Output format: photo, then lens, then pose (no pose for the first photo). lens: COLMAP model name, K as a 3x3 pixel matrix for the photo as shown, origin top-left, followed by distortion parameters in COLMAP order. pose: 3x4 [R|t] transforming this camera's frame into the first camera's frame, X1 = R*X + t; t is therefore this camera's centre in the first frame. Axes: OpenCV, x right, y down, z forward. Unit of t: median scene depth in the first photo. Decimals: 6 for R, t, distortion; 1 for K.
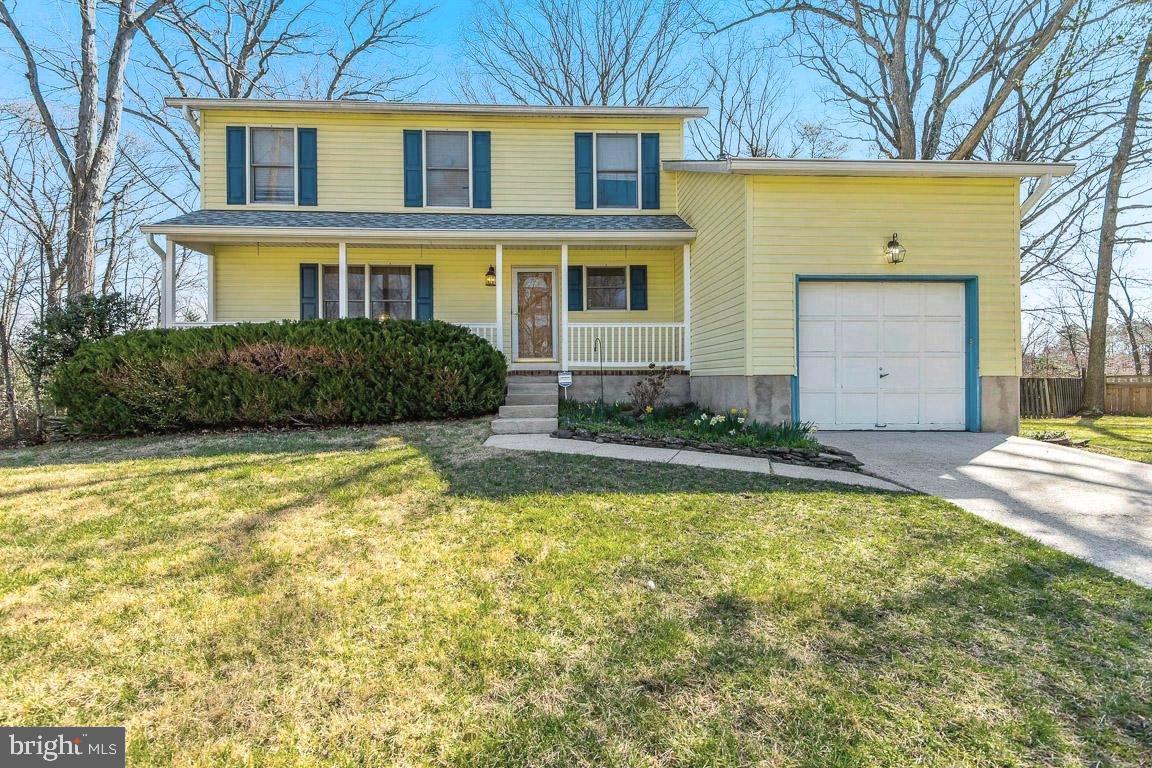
lens RADIAL K [[526.5, 0, 570.2], [0, 526.5, 377.3], [0, 0, 1]] dist [0.032357, -0.002728]
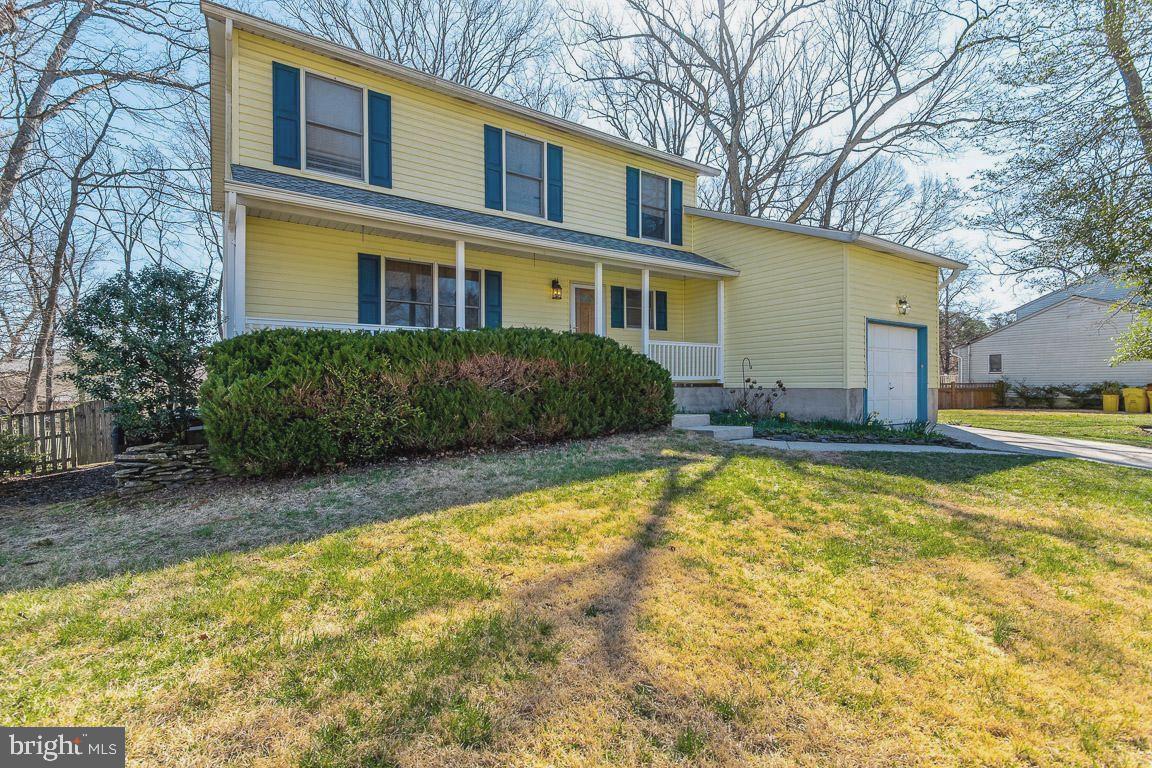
lens RADIAL K [[526.5, 0, 573.1], [0, 526.5, 386.1], [0, 0, 1]] dist [0.032357, -0.002728]
pose [[0.850288, -0.003775, 0.526305, -0.672859], [0.002011, 0.999990, 0.003925, -0.010550], [-0.526314, -0.002279, 0.850287, 0.126455]]
